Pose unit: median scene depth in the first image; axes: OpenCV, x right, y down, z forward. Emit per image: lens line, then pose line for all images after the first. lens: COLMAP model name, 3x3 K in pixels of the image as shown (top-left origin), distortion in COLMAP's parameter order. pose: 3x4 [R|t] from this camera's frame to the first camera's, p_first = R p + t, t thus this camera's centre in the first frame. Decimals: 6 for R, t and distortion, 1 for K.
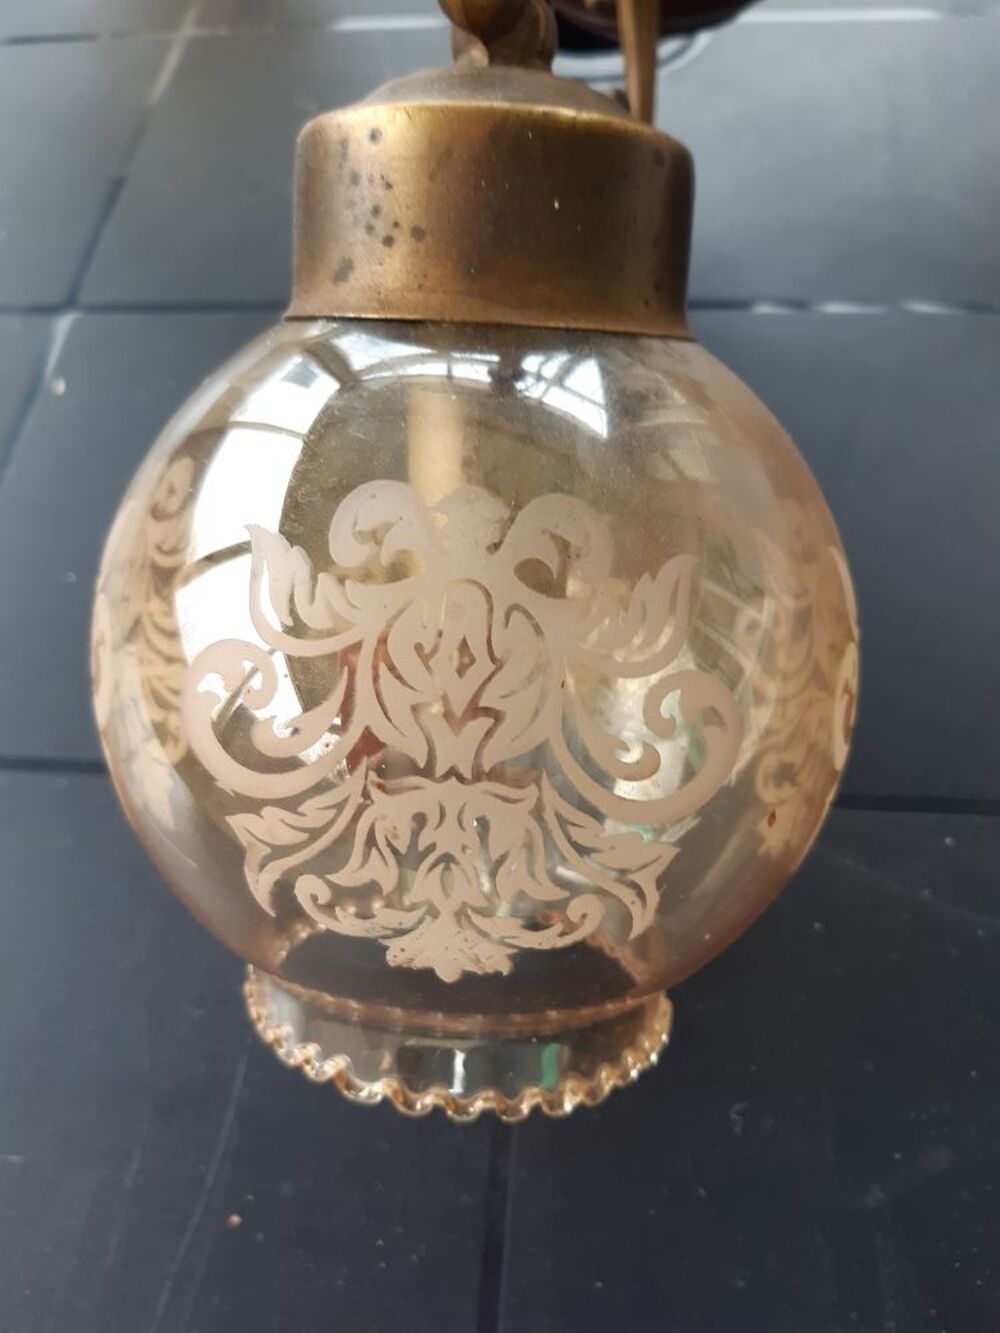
lens RADIAL K [[1003.7, 0, 498.9], [0, 1003.7, 666.2], [0, 0, 1]] dist [0.005788, -0.045096]
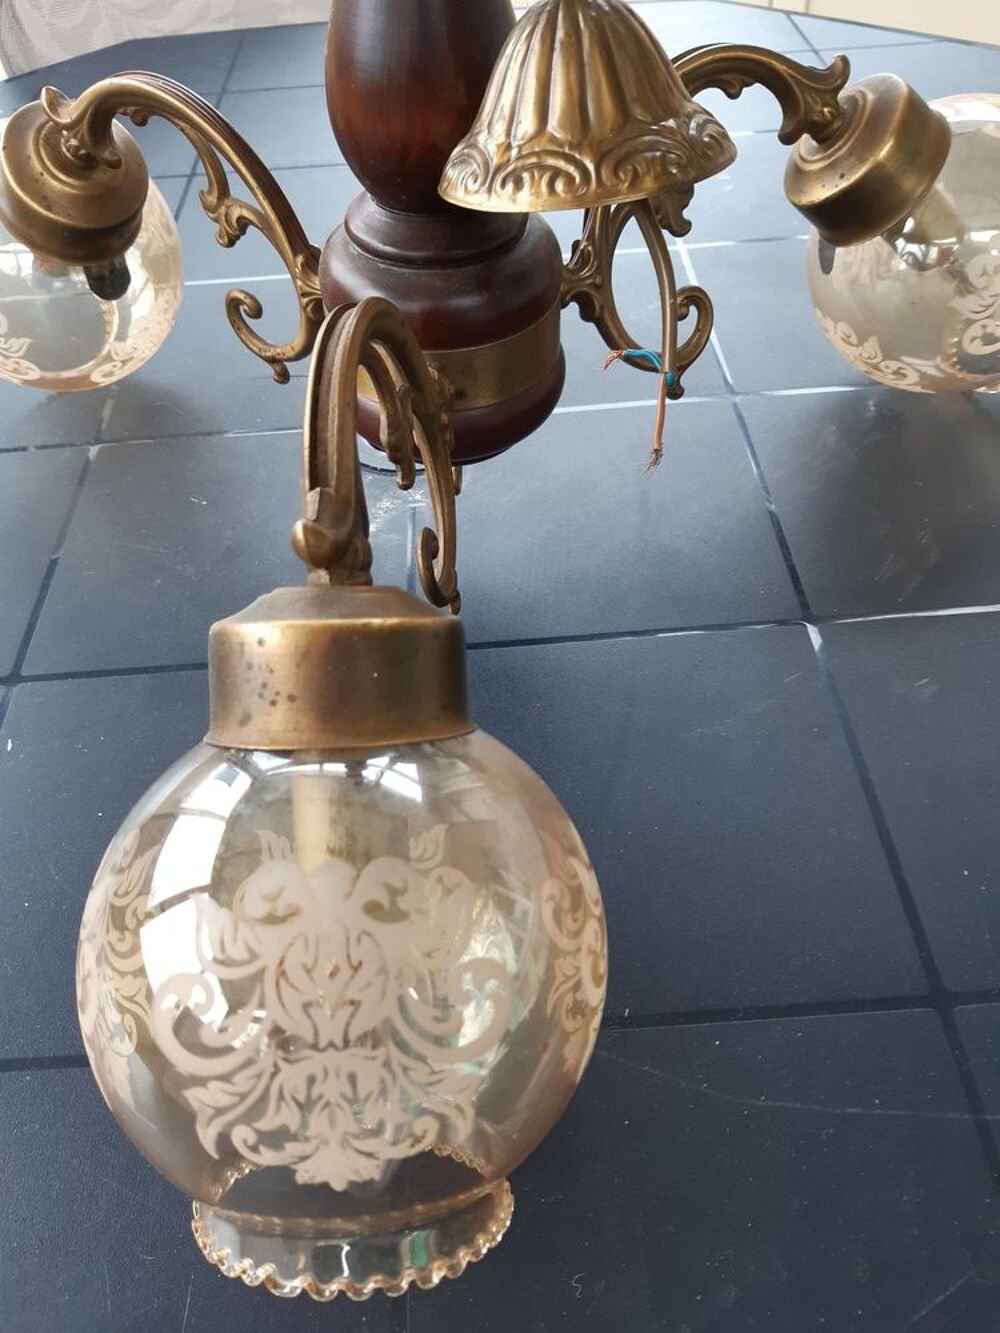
lens RADIAL K [[1003.7, 0, 513.6], [0, 1003.7, 664.4], [0, 0, 1]] dist [0.005788, -0.045096]
pose [[0.990201, -0.075938, 0.117198, 0.087790], [0.099478, 0.972558, -0.210323, -0.102106], [-0.098010, 0.219920, 0.970582, -0.614059]]
